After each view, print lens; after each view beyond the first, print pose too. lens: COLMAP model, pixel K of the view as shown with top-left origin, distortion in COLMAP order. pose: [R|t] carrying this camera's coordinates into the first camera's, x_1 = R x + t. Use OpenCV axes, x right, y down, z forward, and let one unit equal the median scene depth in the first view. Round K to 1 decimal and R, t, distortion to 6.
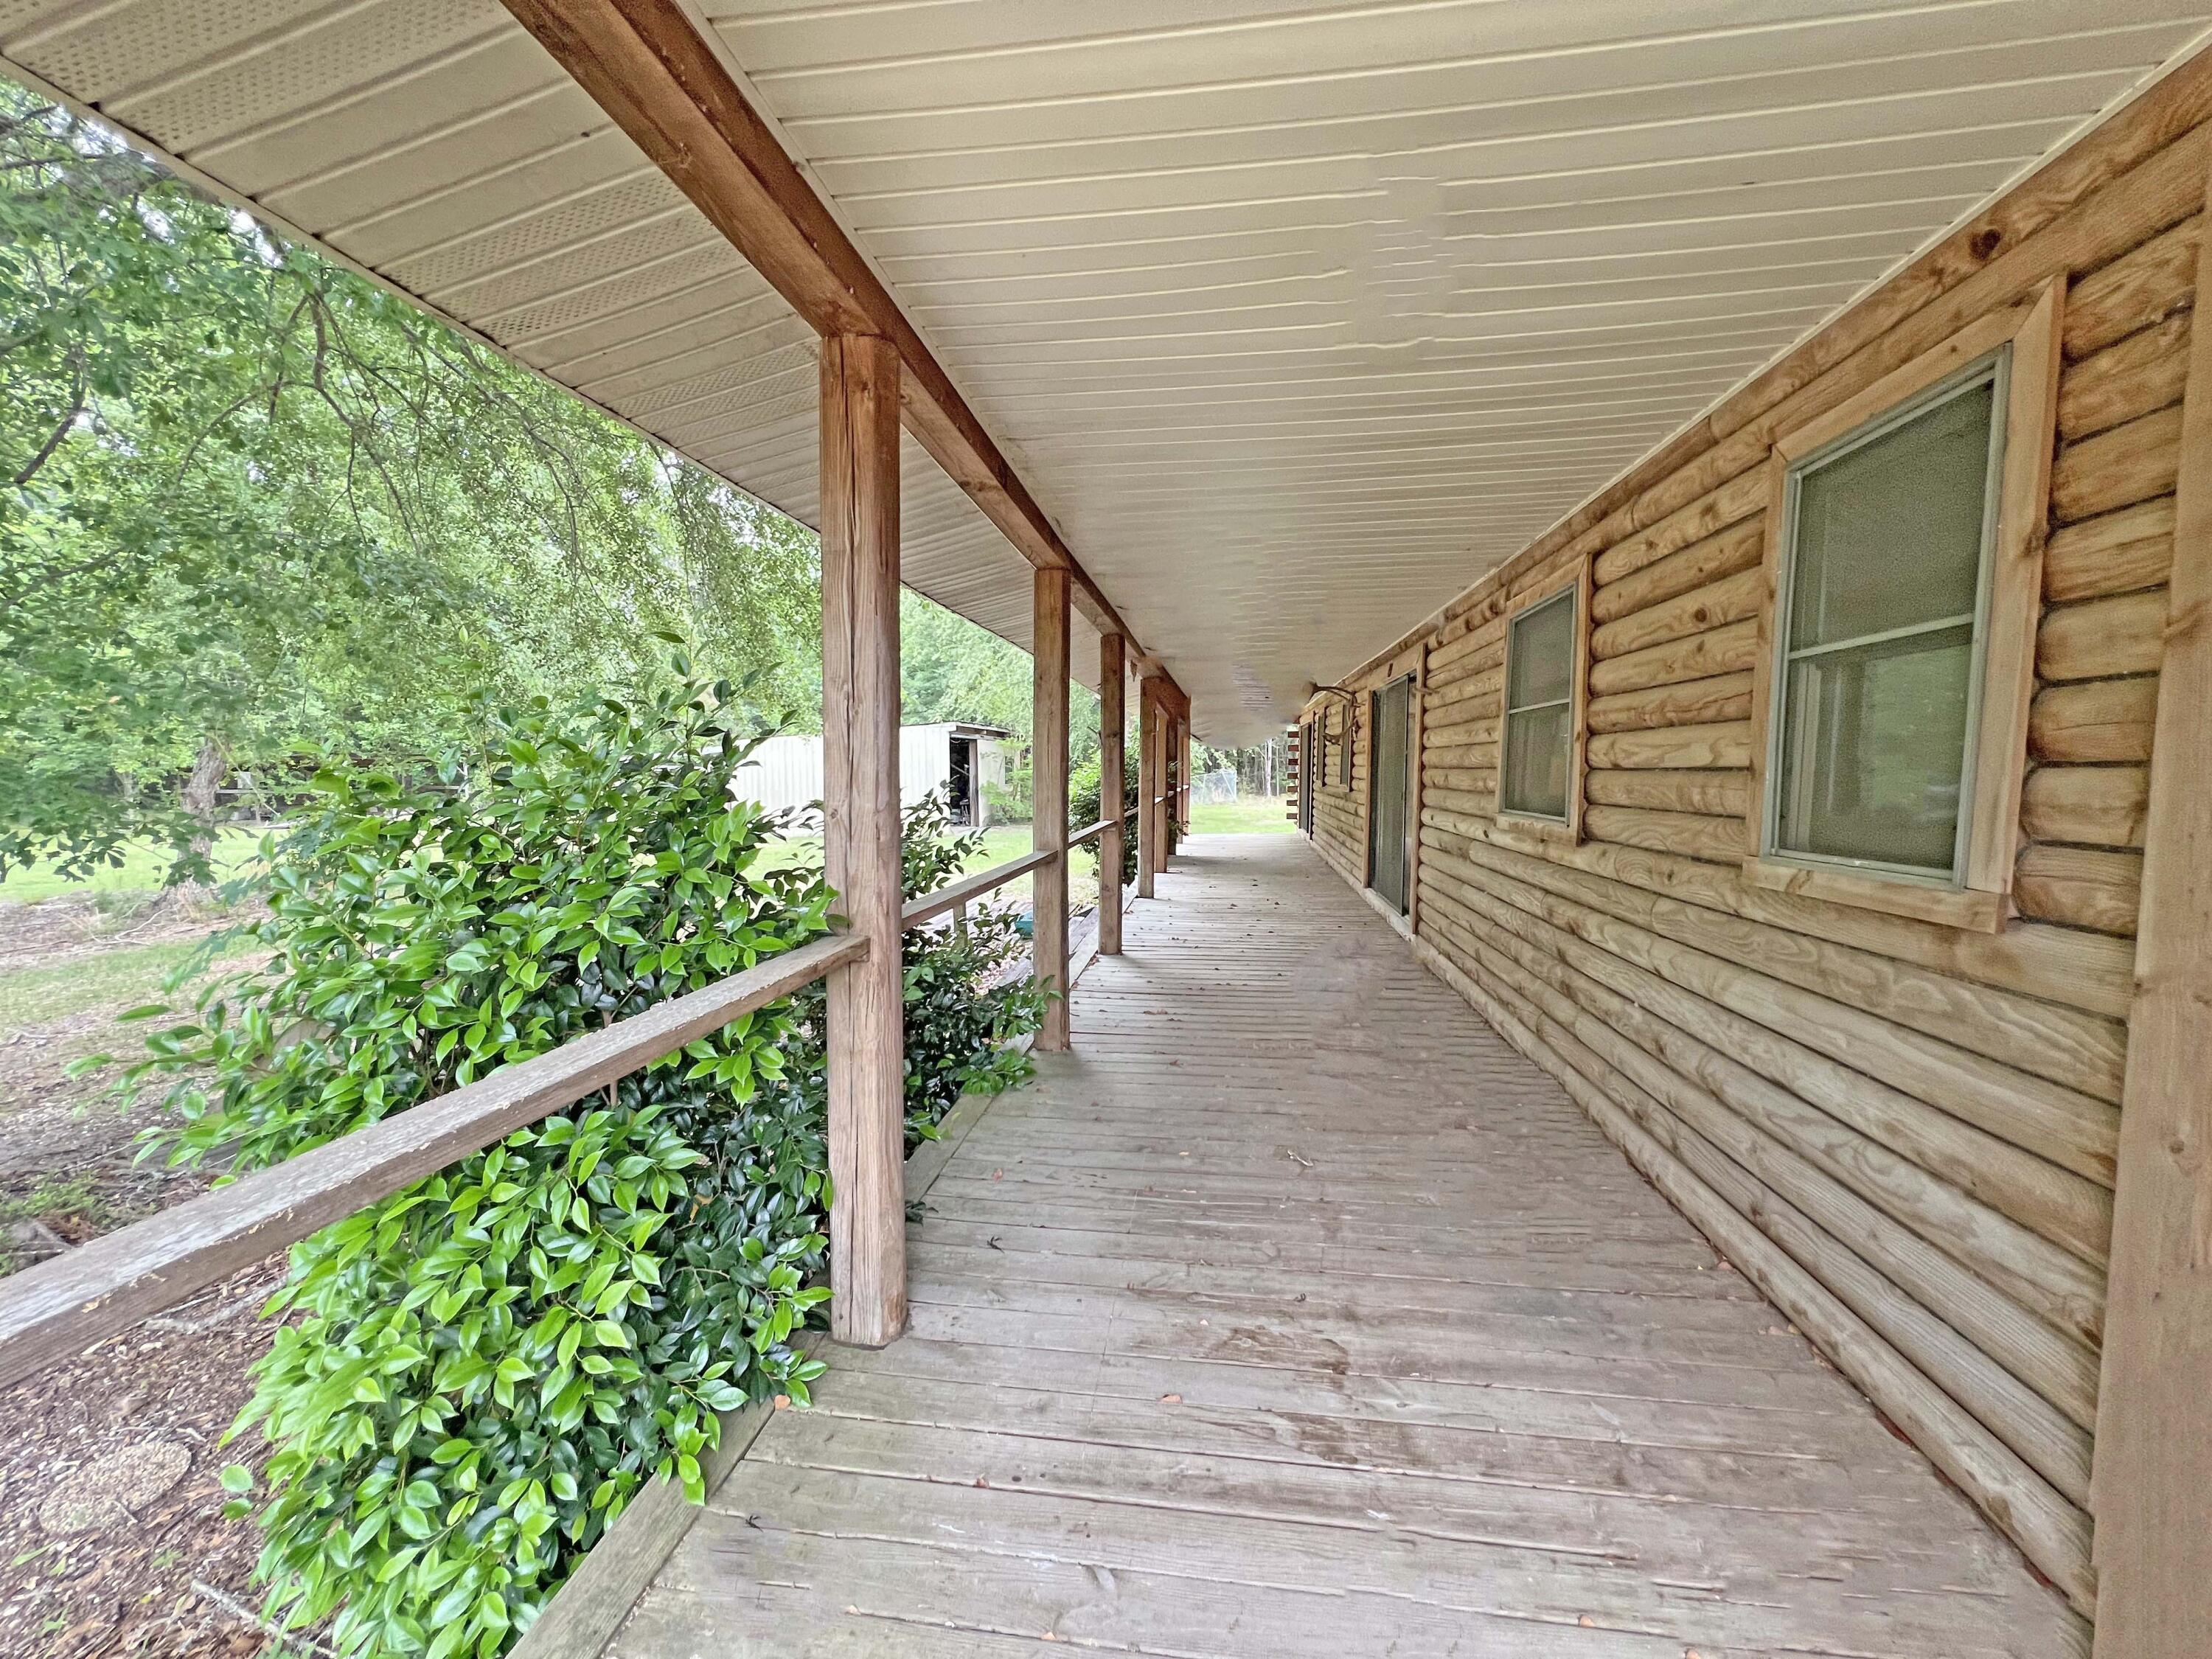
lens RADIAL K [[884.7, 0, 1106.0], [0, 884.7, 829.5], [0, 0, 1]] dist [-0.001535, 0.000453]
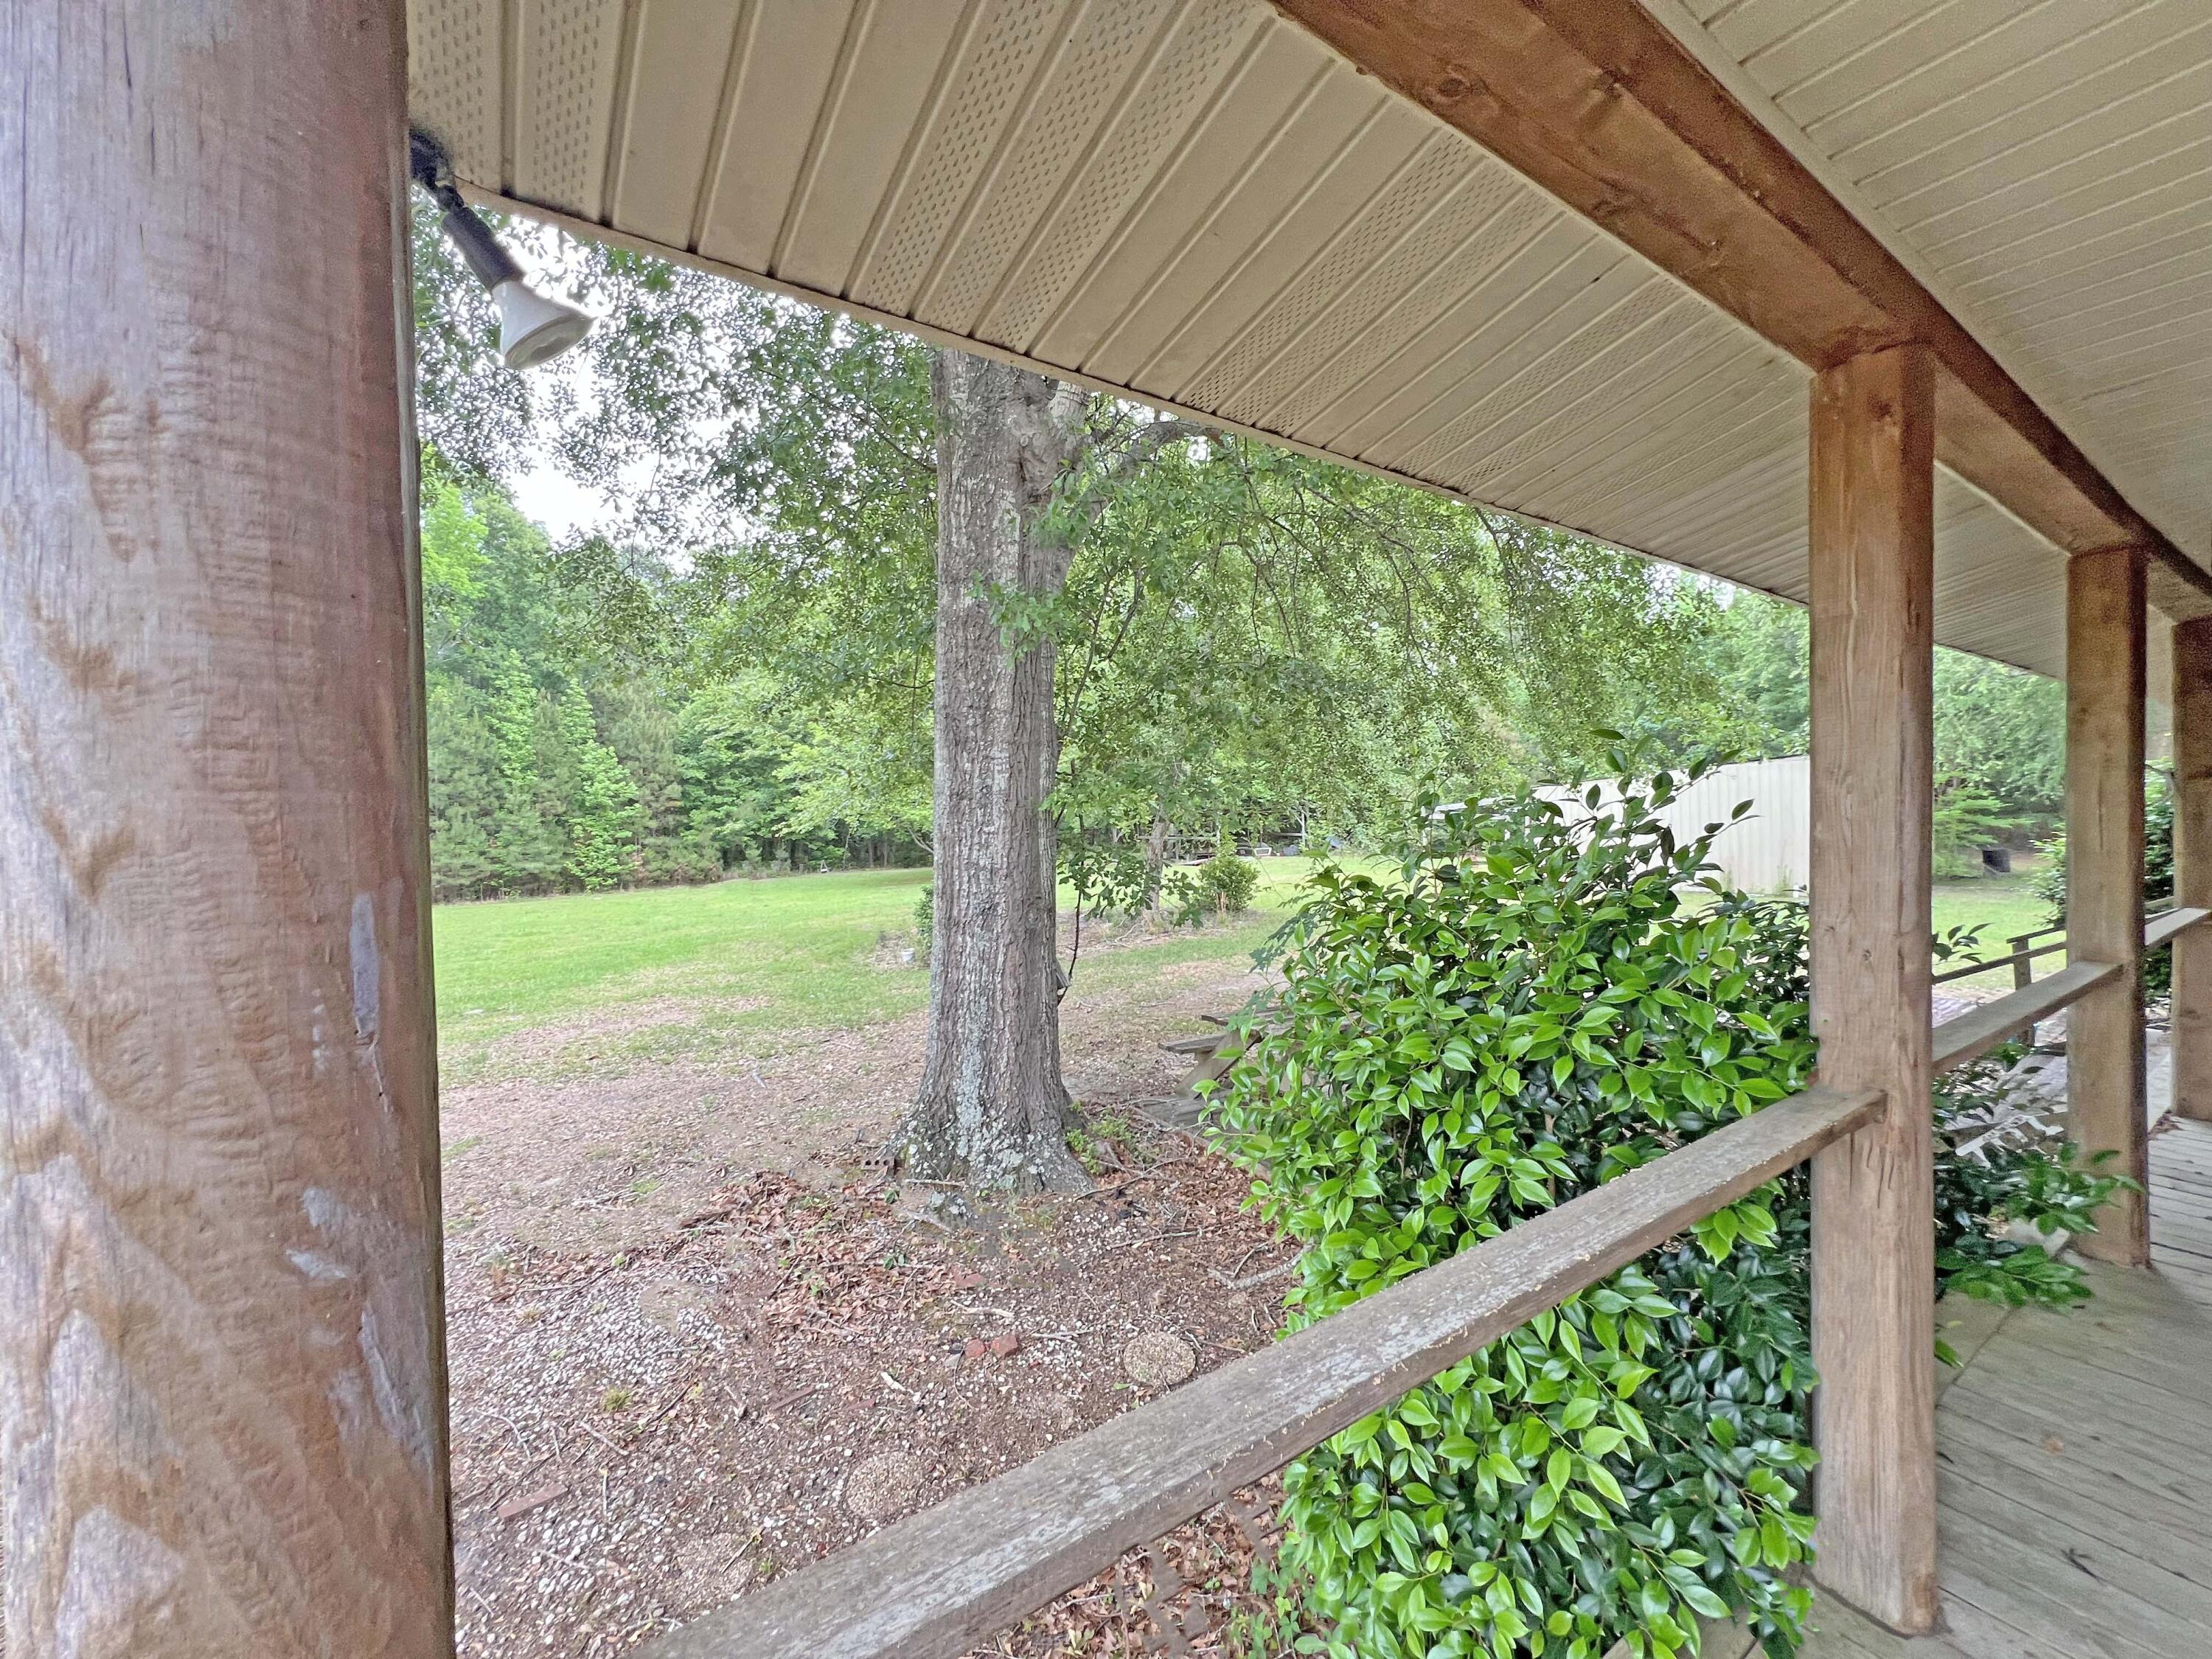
lens RADIAL K [[884.7, 0, 1106.0], [0, 884.7, 829.5], [0, 0, 1]] dist [-0.001535, 0.000453]
pose [[0.667098, -0.006032, -0.744945, -0.141964], [-0.030433, 0.998912, -0.035340, -0.063169], [0.744348, 0.046246, 0.666189, -0.055455]]
